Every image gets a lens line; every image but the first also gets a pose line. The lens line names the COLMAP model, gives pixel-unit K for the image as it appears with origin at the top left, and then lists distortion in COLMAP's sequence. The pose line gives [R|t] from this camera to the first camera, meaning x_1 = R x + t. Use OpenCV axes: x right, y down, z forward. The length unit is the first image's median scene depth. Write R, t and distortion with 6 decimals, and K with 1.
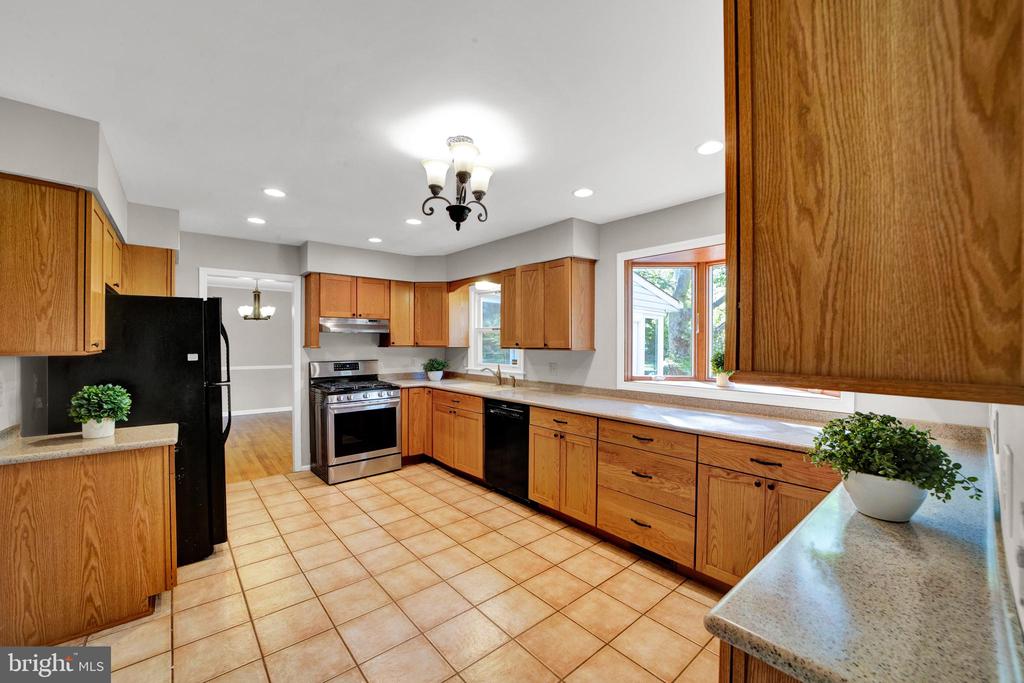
lens RADIAL K [[403.1, 0, 514.9], [0, 403.1, 345.7], [0, 0, 1]] dist [-0.041727, 0.010660]
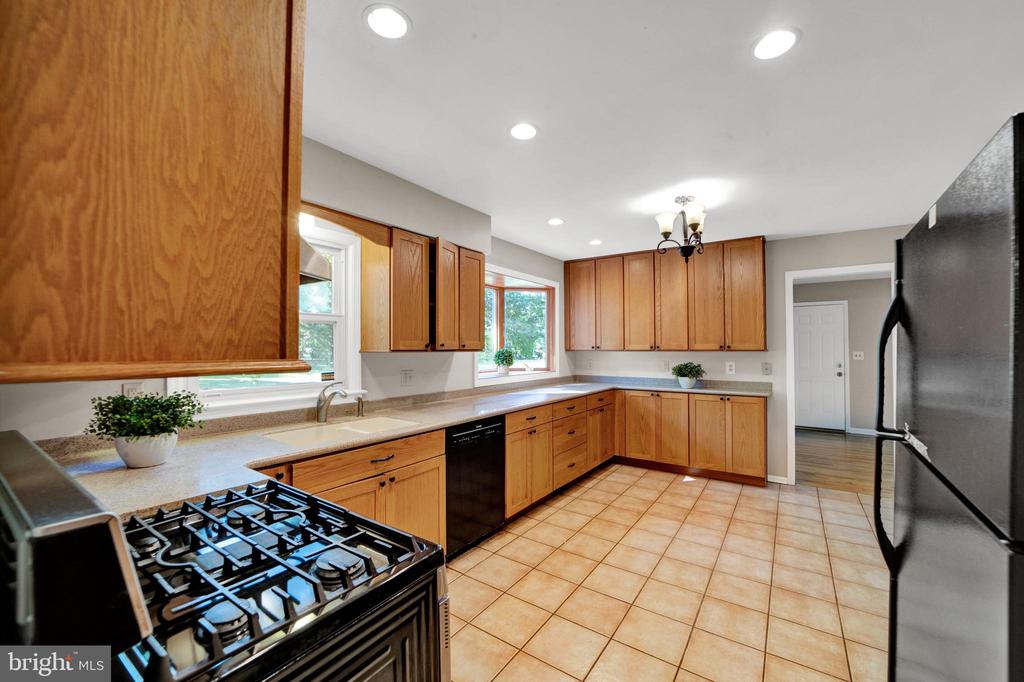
lens RADIAL K [[410.0, 0, 510.4], [0, 410.0, 341.0], [0, 0, 1]] dist [-0.032520, 0.000436]
pose [[-0.248434, 0.009065, 0.968606, -0.836011], [0.002903, 0.999959, -0.008614, -0.004943], [-0.968644, 0.000672, -0.248450, 1.201421]]
